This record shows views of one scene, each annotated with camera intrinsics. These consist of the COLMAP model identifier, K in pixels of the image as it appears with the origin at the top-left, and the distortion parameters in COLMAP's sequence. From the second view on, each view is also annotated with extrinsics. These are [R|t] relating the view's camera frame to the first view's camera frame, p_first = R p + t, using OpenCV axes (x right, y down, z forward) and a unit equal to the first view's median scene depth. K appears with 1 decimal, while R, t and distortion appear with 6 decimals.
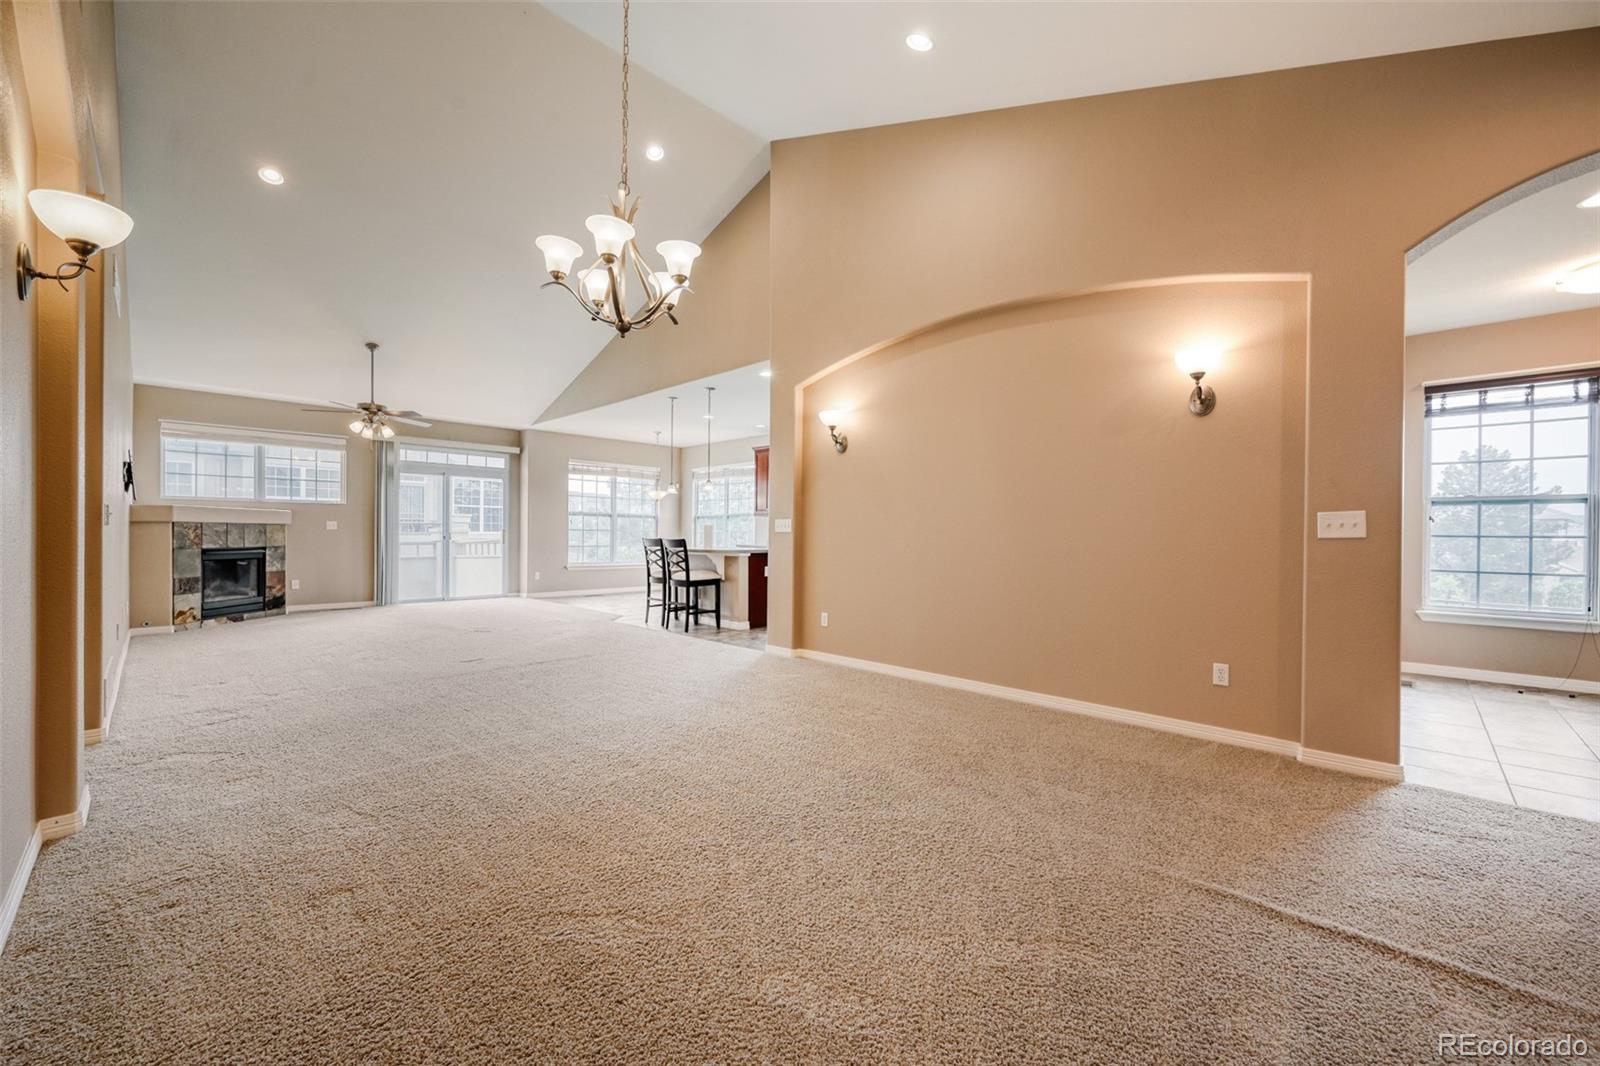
lens RADIAL K [[629.5, 0, 794.4], [0, 629.5, 536.6], [0, 0, 1]] dist [0.003854, -0.000106]
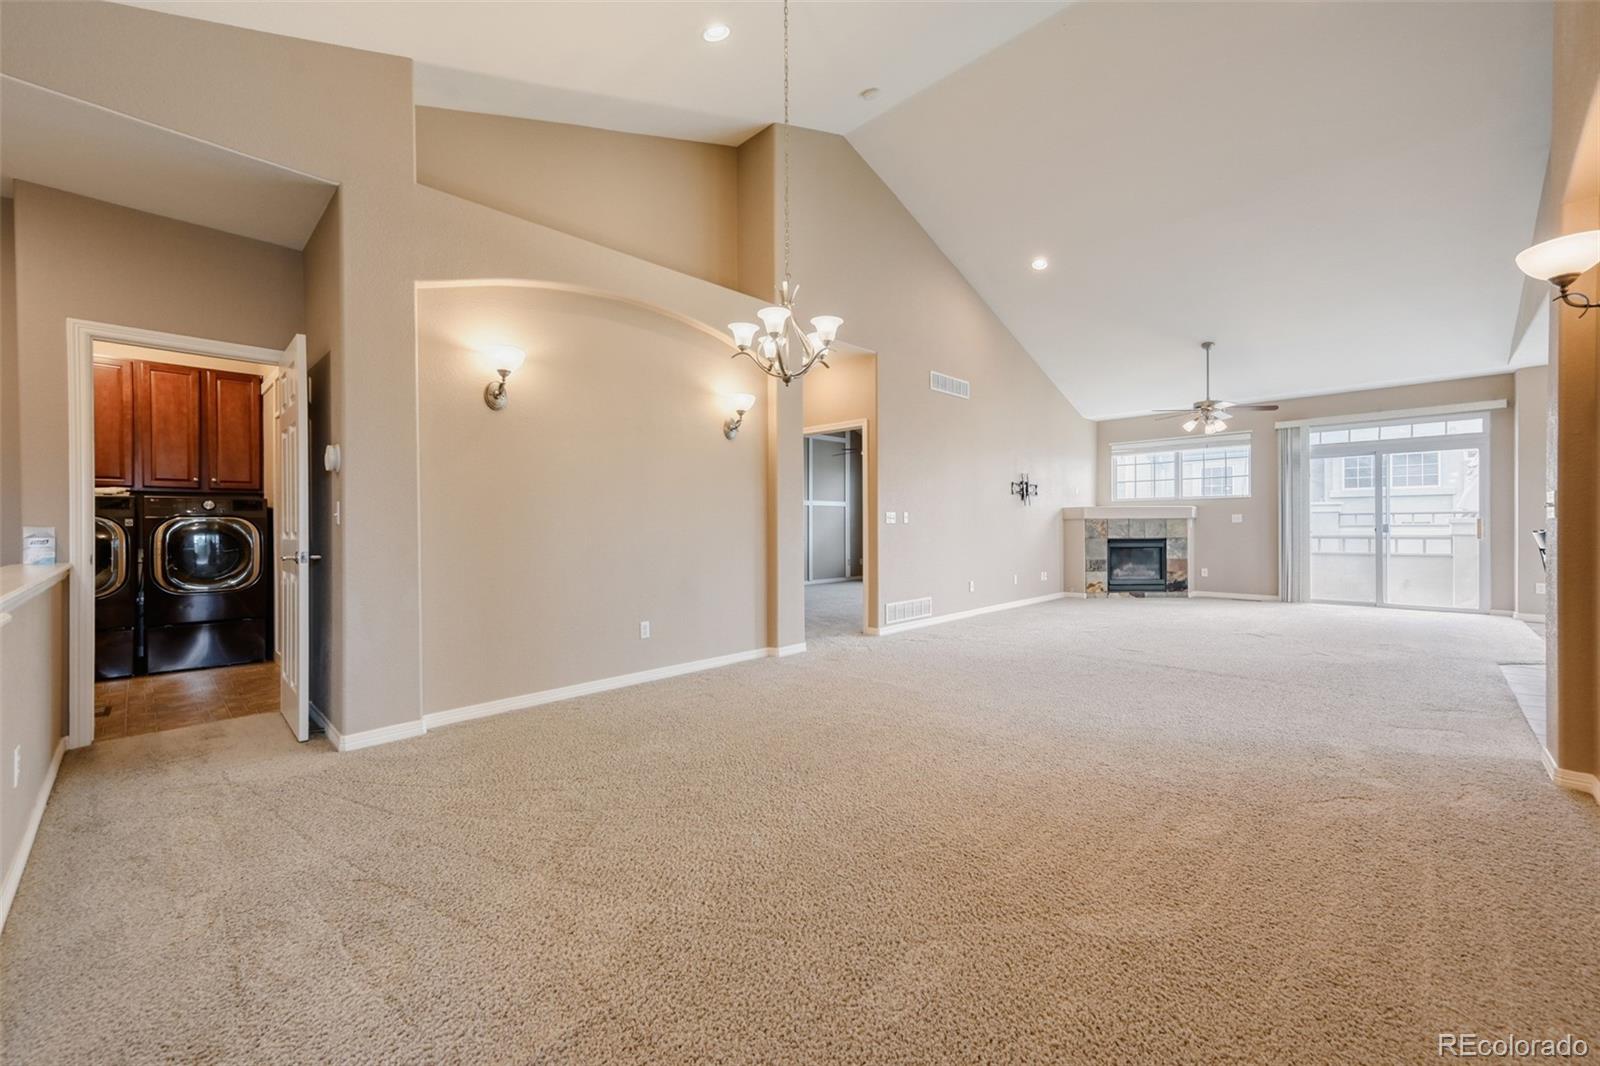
lens RADIAL K [[629.5, 0, 794.4], [0, 629.5, 536.6], [0, 0, 1]] dist [0.003854, -0.000106]
pose [[-0.003866, 0.007346, -0.999966, 0.345544], [0.000644, 0.999973, 0.007344, 0.004297], [0.999992, -0.000616, -0.003871, 0.305803]]
